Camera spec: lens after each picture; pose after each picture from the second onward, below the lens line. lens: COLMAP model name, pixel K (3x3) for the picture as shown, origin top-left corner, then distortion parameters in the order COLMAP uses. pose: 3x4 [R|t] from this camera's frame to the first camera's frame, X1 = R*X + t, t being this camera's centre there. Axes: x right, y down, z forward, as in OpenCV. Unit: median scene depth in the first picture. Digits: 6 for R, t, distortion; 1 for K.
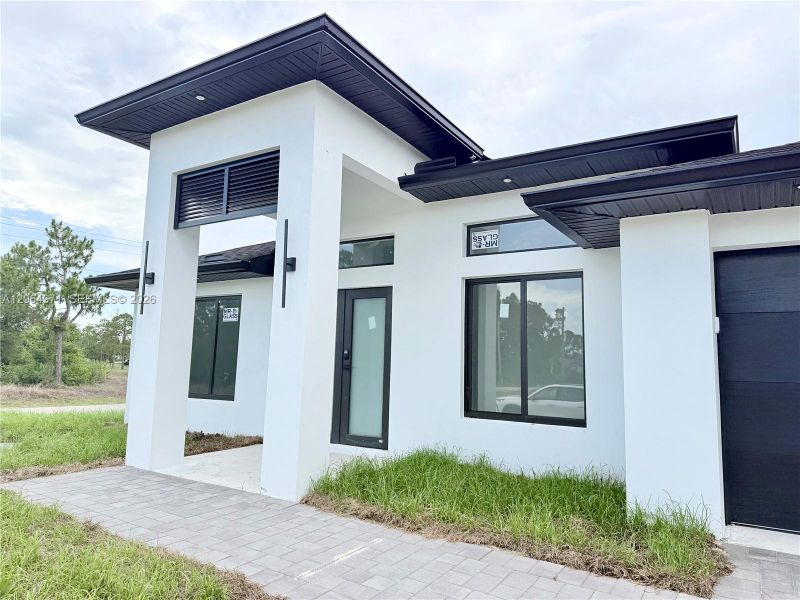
lens RADIAL K [[555.2, 0, 405.6], [0, 555.2, 292.1], [0, 0, 1]] dist [0.057430, -0.075535]
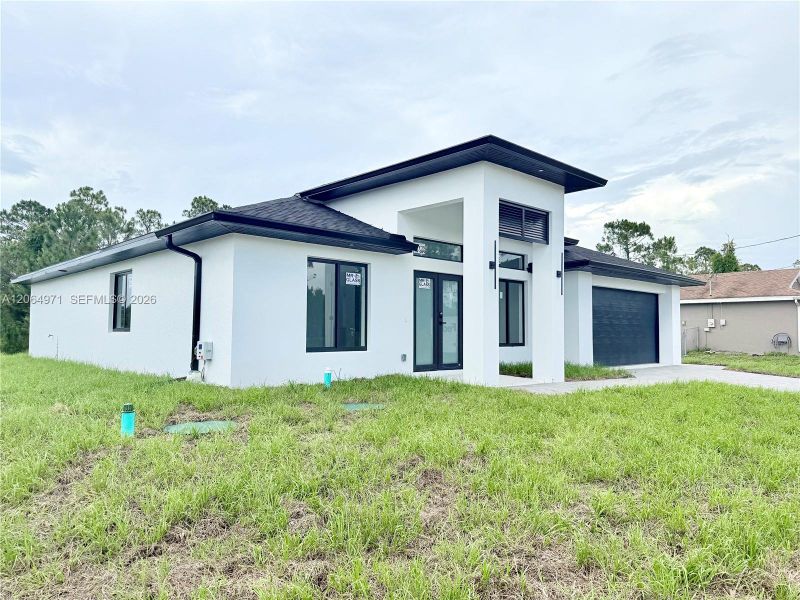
lens RADIAL K [[555.2, 0, 398.0], [0, 555.2, 302.6], [0, 0, 1]] dist [0.057430, -0.075535]
pose [[0.252109, 0.022428, 0.967439, -1.938614], [-0.132482, 0.991118, 0.011547, 0.088060], [-0.958587, -0.131079, 0.252841, 0.843322]]
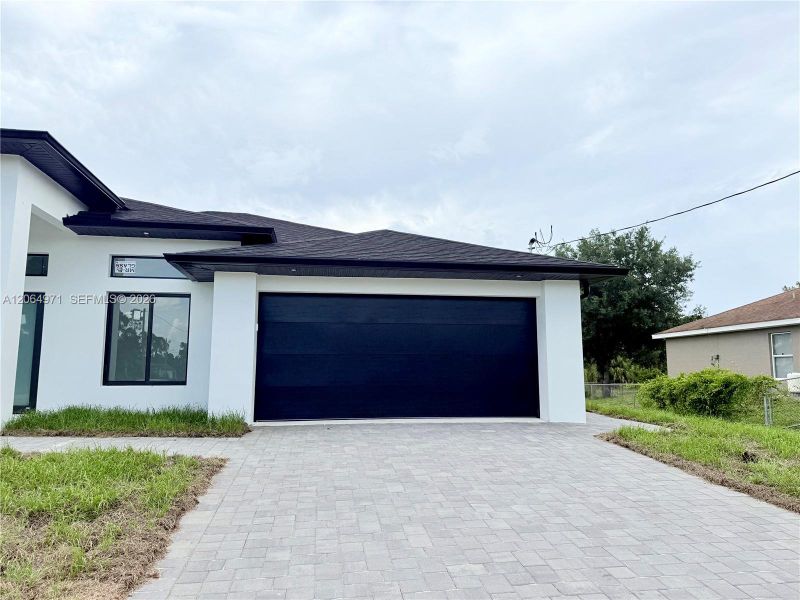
lens RADIAL K [[555.2, 0, 400.6], [0, 555.2, 300.9], [0, 0, 1]] dist [0.057430, -0.075535]
pose [[0.760095, 0.057023, 0.647306, -0.275787], [-0.065880, 0.997772, -0.010537, -0.037695], [-0.646464, -0.034636, 0.762158, -0.659410]]
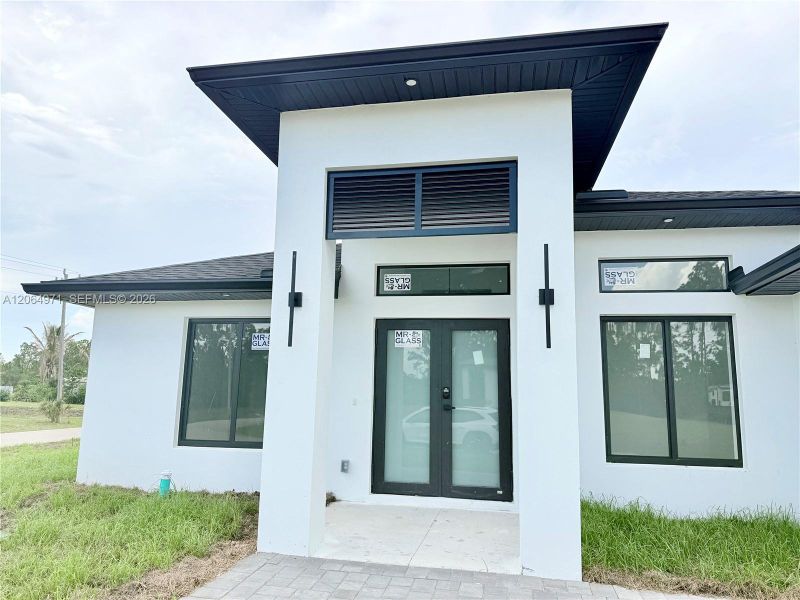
lens RADIAL K [[555.2, 0, 395.3], [0, 555.2, 300.6], [0, 0, 1]] dist [0.057430, -0.075535]
pose [[0.930161, 0.045057, 0.364376, -0.598675], [-0.043130, 0.998979, -0.013429, -0.023117], [-0.364609, -0.003225, 0.931155, 0.241408]]
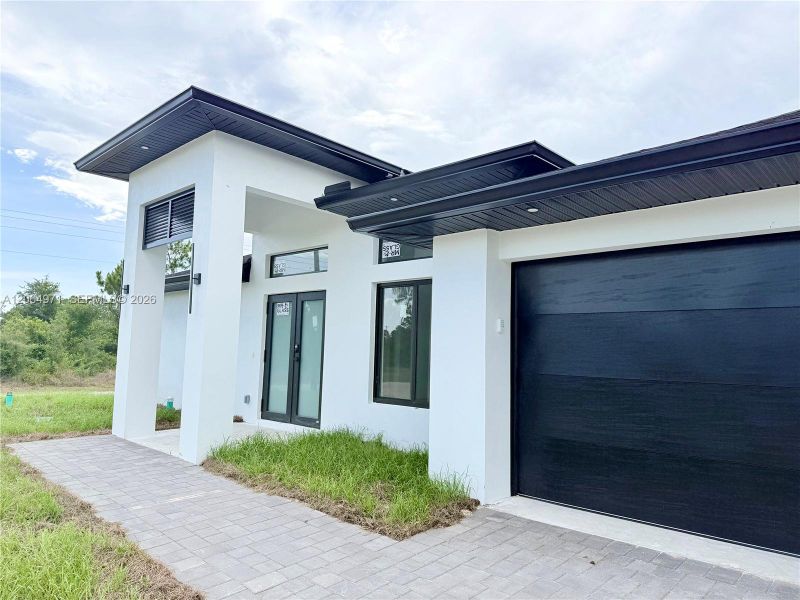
lens RADIAL K [[555.2, 0, 404.9], [0, 555.2, 300.2], [0, 0, 1]] dist [0.057430, -0.075535]
pose [[0.981048, -0.016864, -0.193029, 0.404567], [0.023486, 0.999210, 0.032069, -0.025945], [0.192336, -0.035995, 0.980669, -0.125273]]
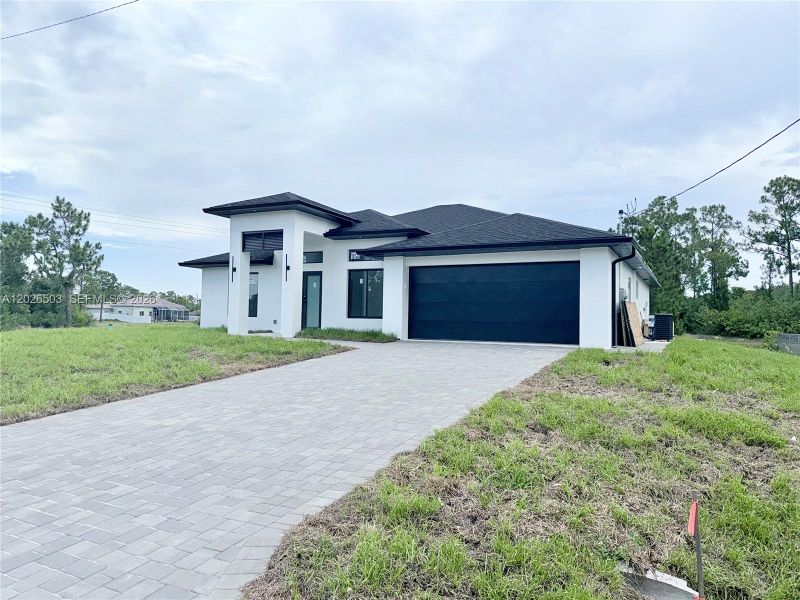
lens RADIAL K [[556.2, 0, 407.9], [0, 556.2, 302.8], [0, 0, 1]] dist [0.062133, -0.055584]
pose [[0.995571, -0.006106, 0.093813, 0.146998], [-0.003606, 0.994674, 0.103008, -0.151307], [-0.093943, -0.102890, 0.990247, -1.874090]]
